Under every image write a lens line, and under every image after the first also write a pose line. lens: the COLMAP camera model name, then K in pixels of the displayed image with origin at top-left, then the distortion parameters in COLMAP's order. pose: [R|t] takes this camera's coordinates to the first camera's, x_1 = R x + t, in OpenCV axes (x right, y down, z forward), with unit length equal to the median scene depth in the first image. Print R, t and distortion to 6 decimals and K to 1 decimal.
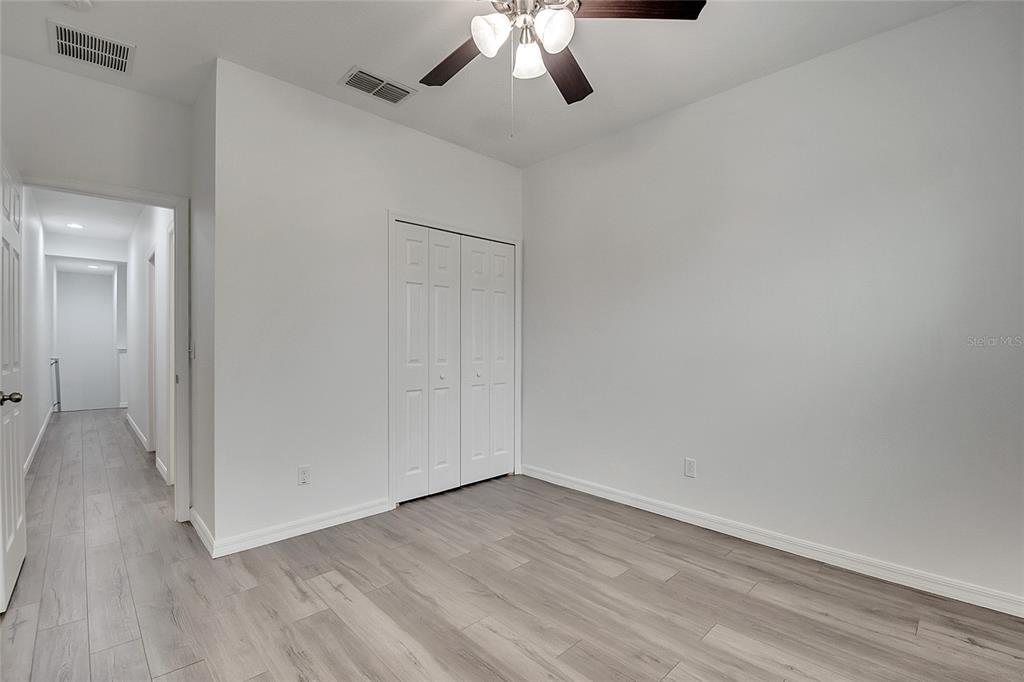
lens RADIAL K [[455.2, 0, 508.4], [0, 455.2, 344.6], [0, 0, 1]] dist [-0.017293, -0.001748]
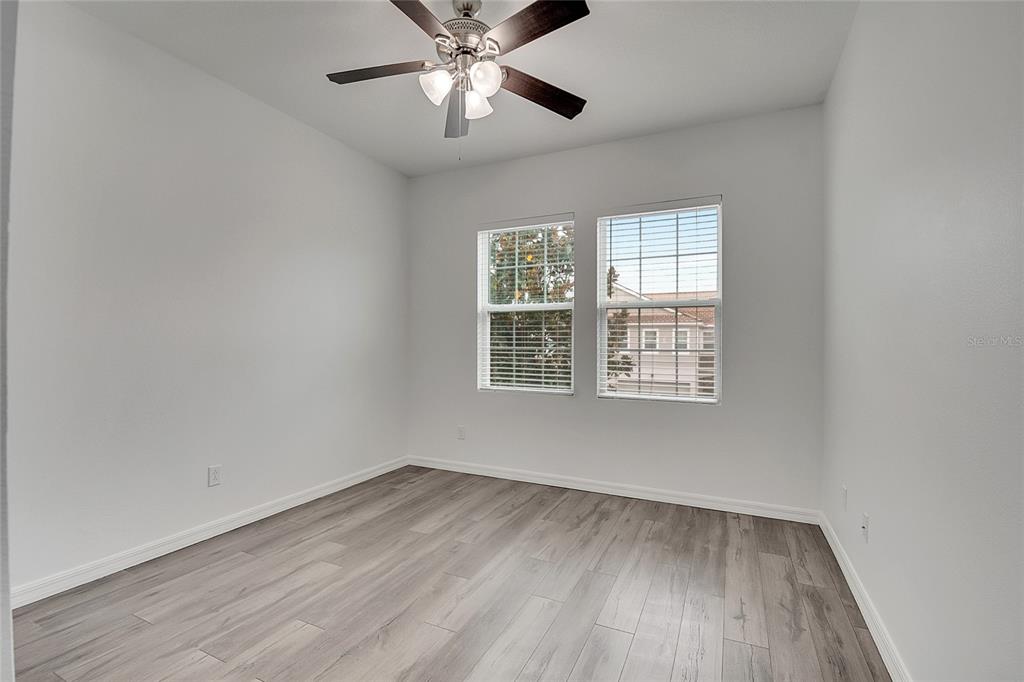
lens RADIAL K [[455.2, 0, 509.3], [0, 455.2, 342.7], [0, 0, 1]] dist [-0.017293, -0.001748]
pose [[-0.356691, -0.005851, 0.934204, -0.823791], [-0.008454, 0.999960, 0.003035, -0.005775], [-0.934184, -0.006816, -0.356726, 0.961180]]
